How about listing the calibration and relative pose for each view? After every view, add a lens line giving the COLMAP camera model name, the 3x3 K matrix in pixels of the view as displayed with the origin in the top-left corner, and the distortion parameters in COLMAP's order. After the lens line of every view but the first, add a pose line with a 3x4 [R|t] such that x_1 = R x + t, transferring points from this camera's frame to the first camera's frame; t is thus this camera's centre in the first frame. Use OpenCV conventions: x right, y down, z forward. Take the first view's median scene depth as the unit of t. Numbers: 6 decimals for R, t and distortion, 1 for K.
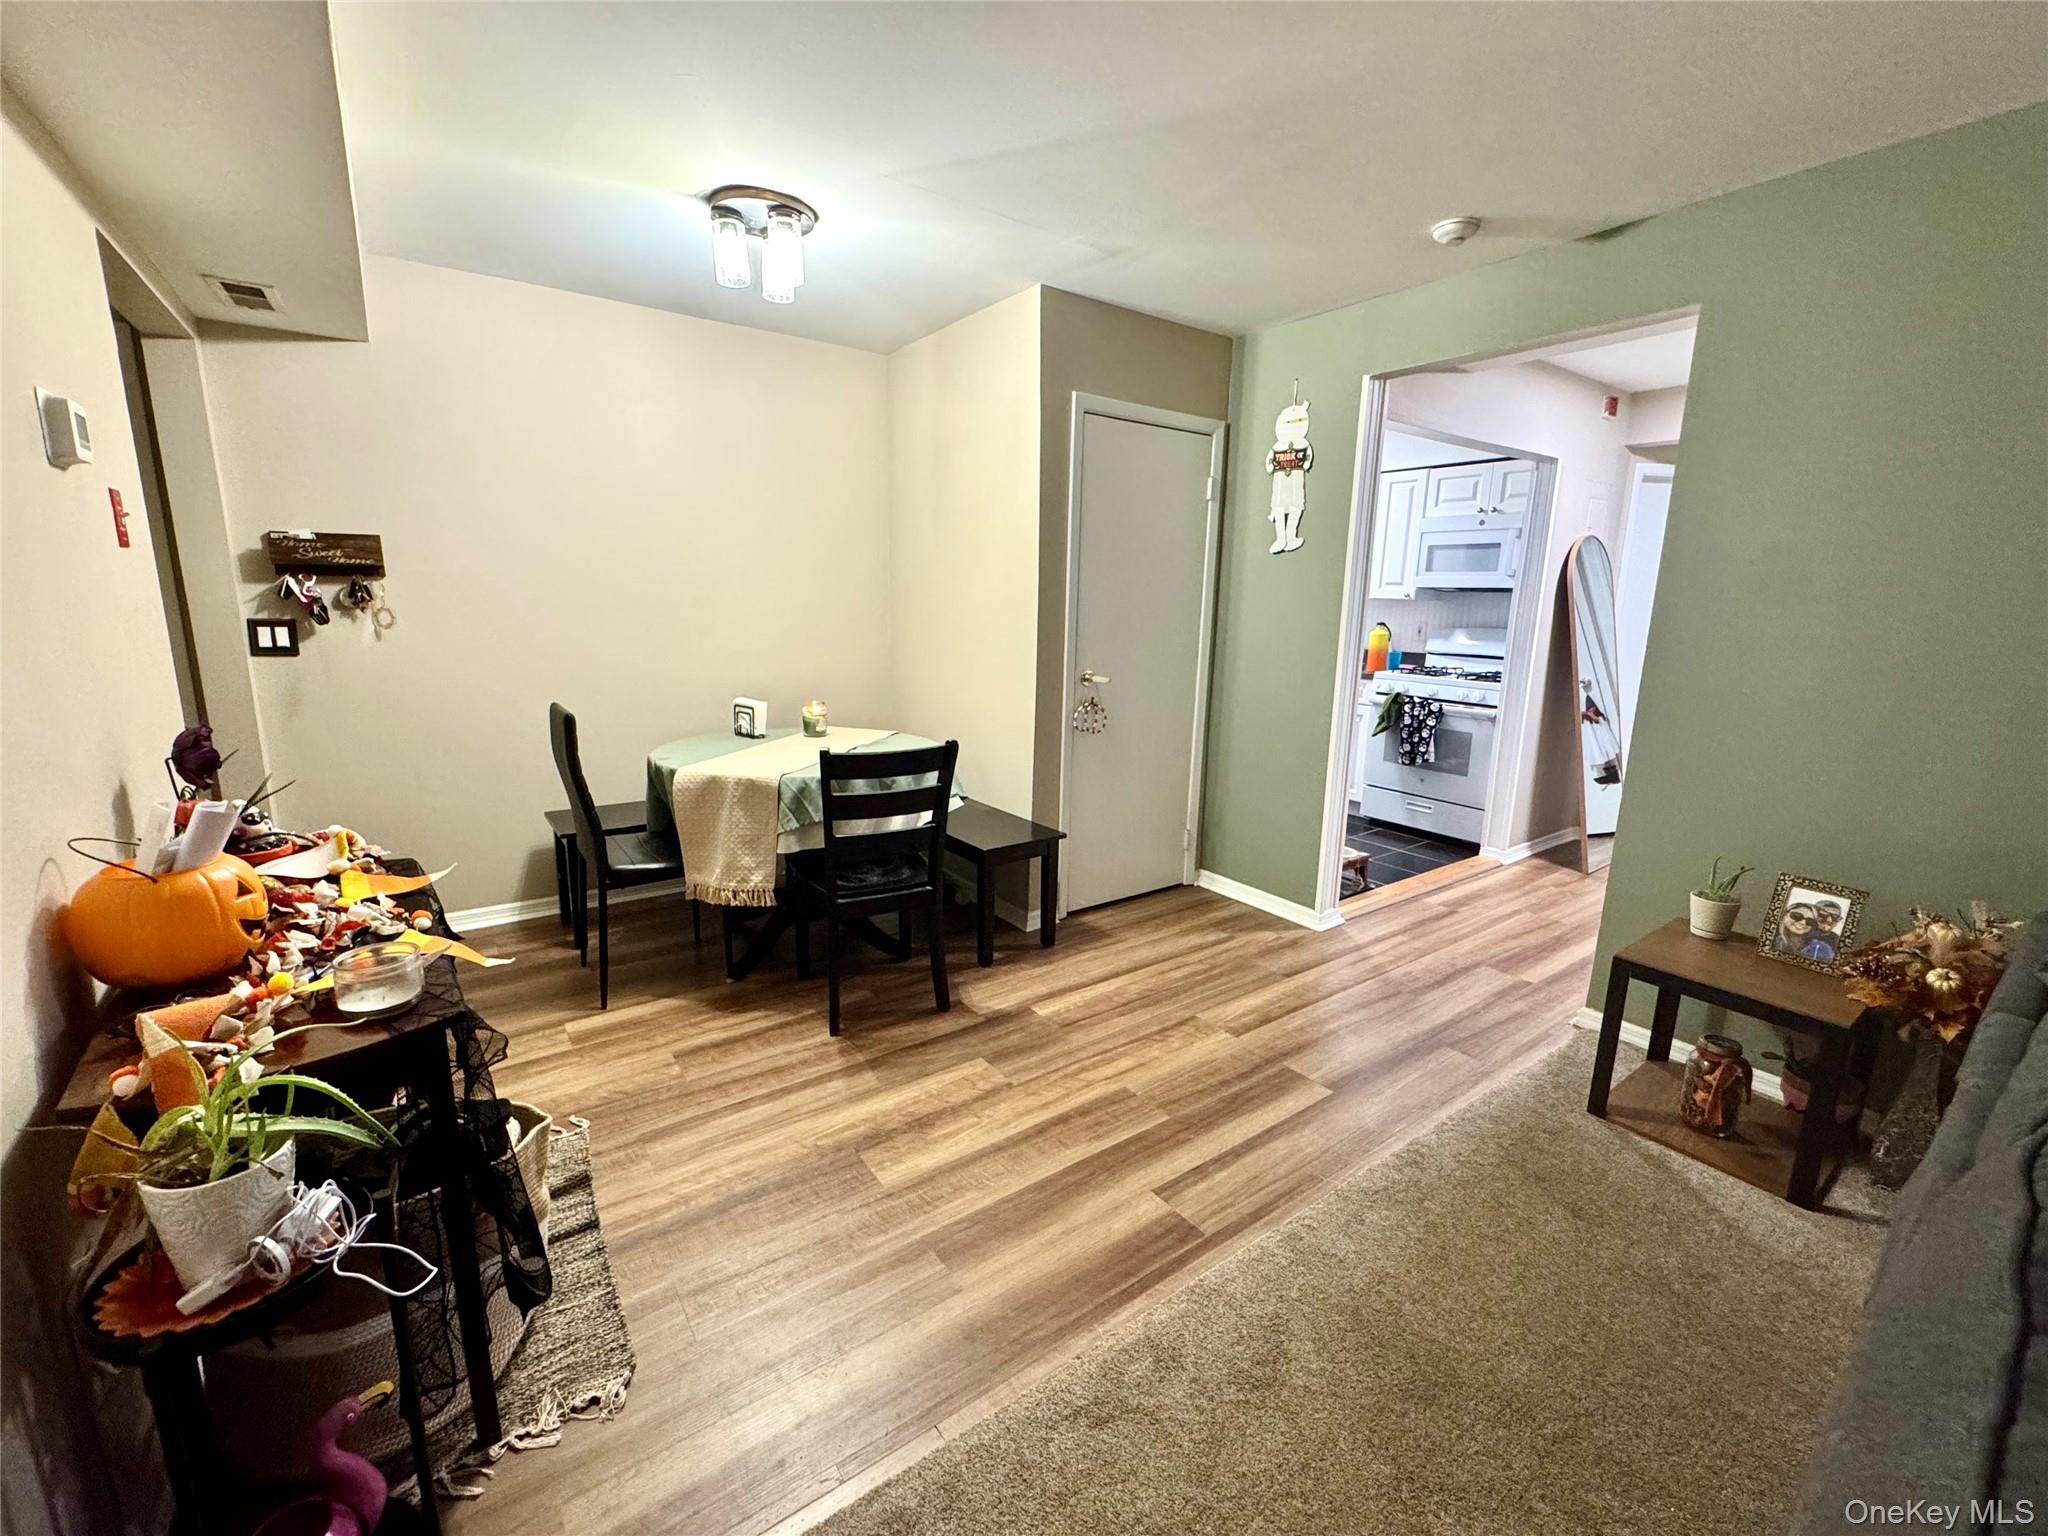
lens RADIAL K [[834.6, 0, 1024.0], [0, 834.6, 768.0], [0, 0, 1]] dist [0.000103, 0.000039]
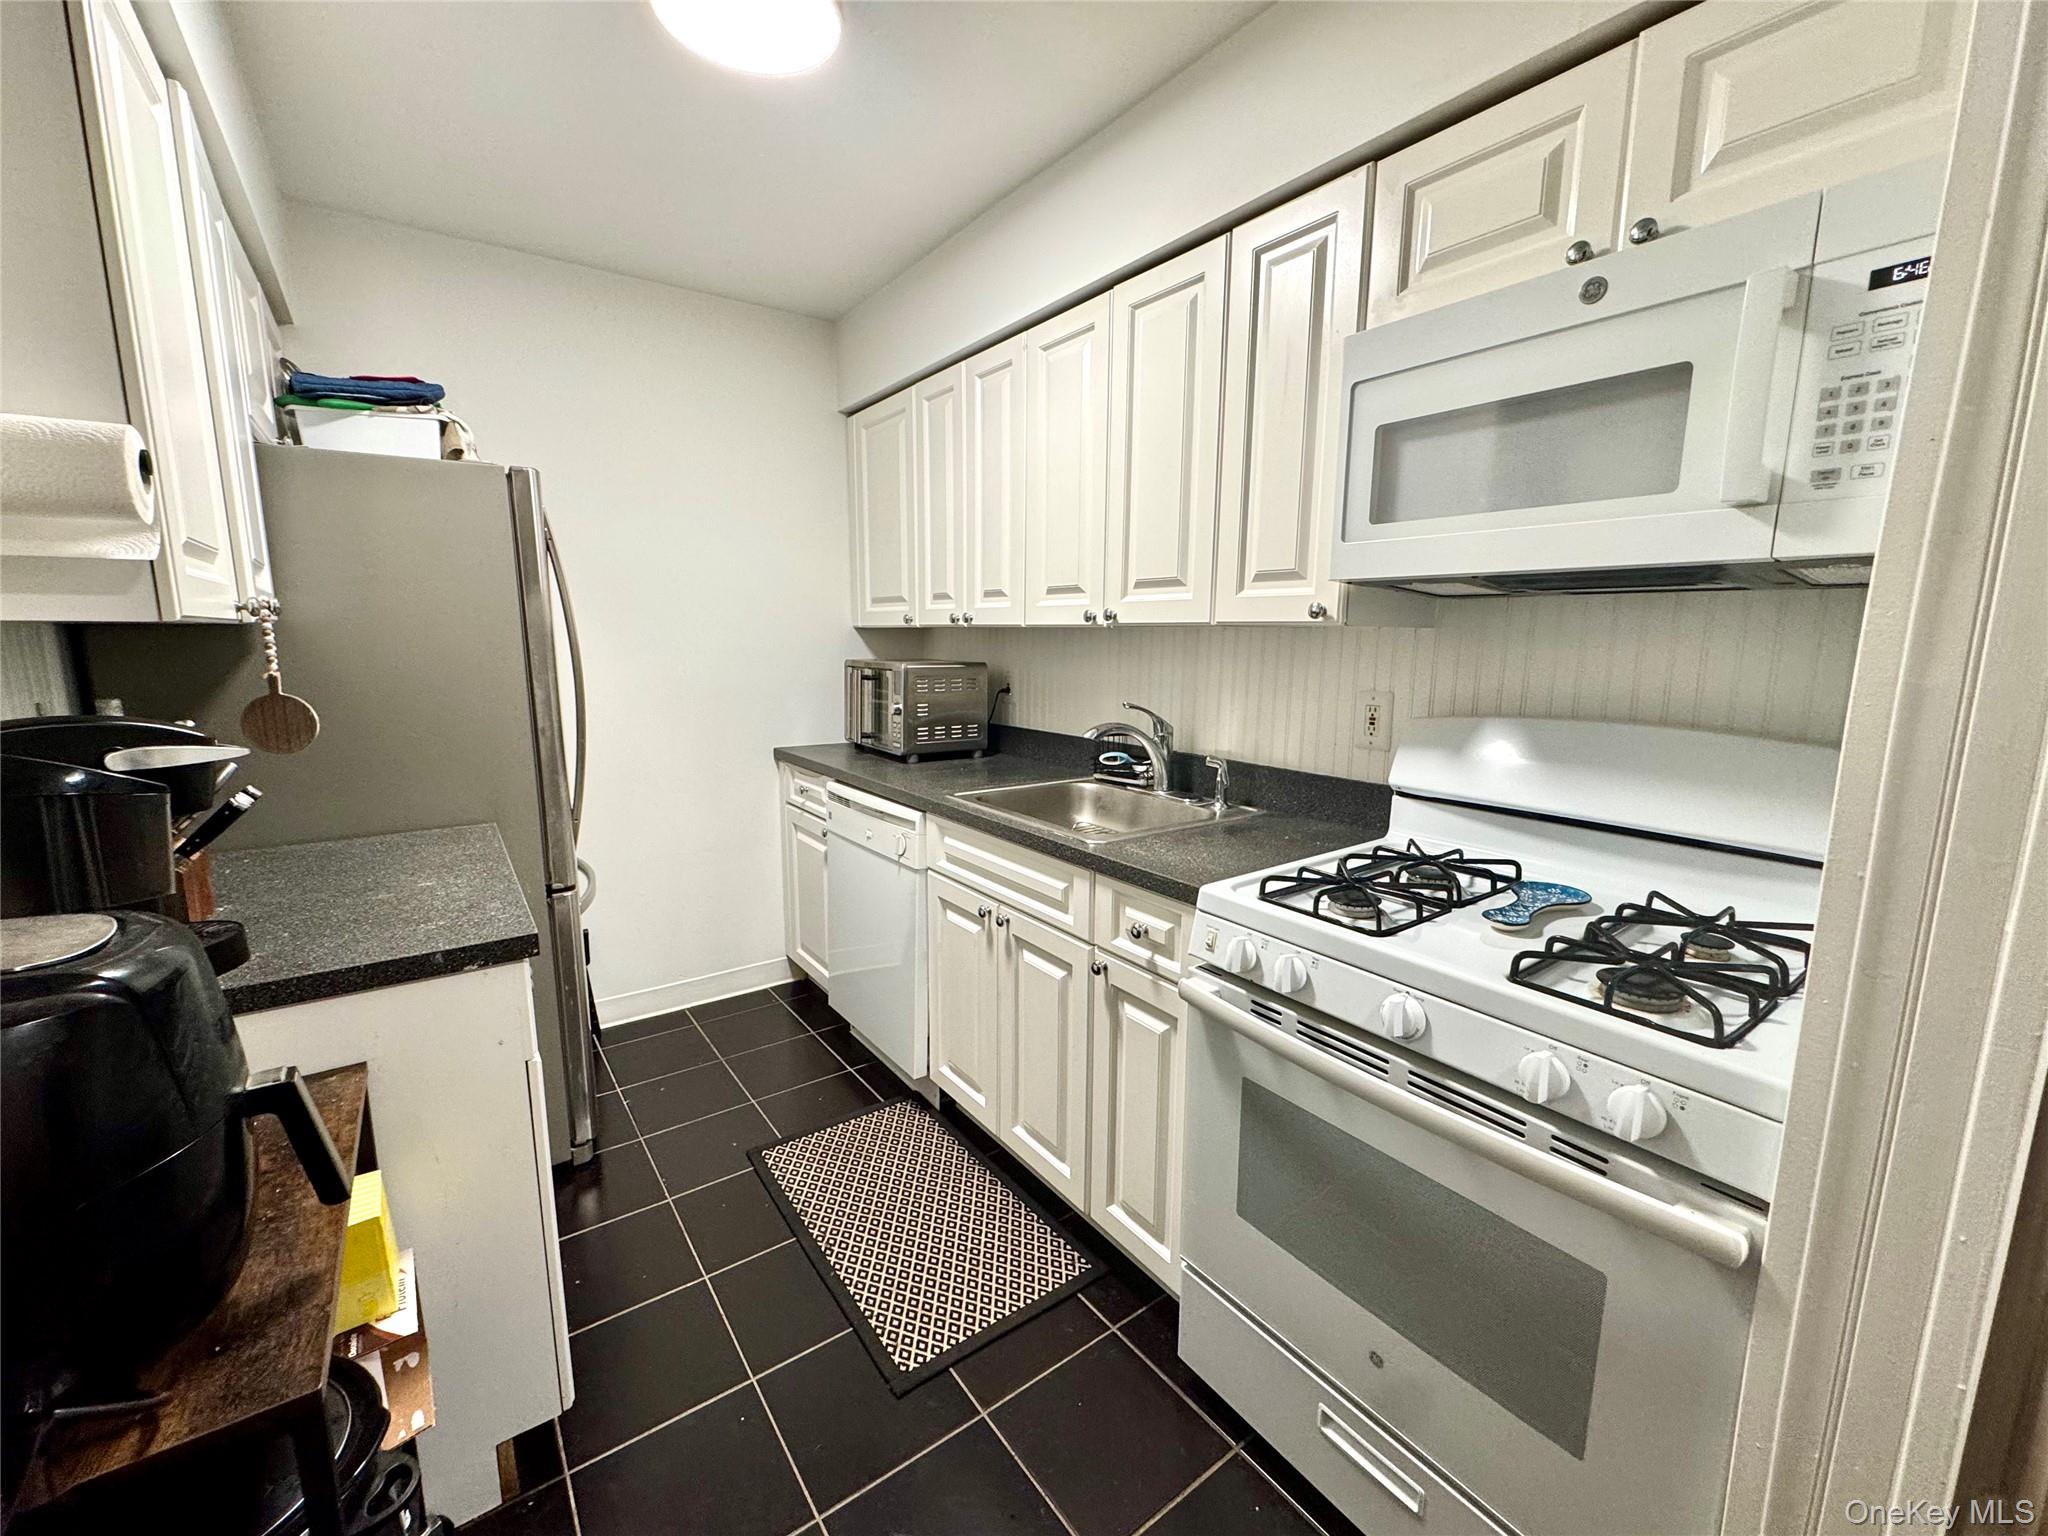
lens RADIAL K [[834.6, 0, 1024.0], [0, 834.6, 768.0], [0, 0, 1]] dist [0.000103, 0.000039]
pose [[0.999826, -0.013410, -0.012962, 0.369924], [0.012792, 0.998831, -0.046610, -0.143196], [0.013572, 0.046436, 0.998829, 0.730062]]
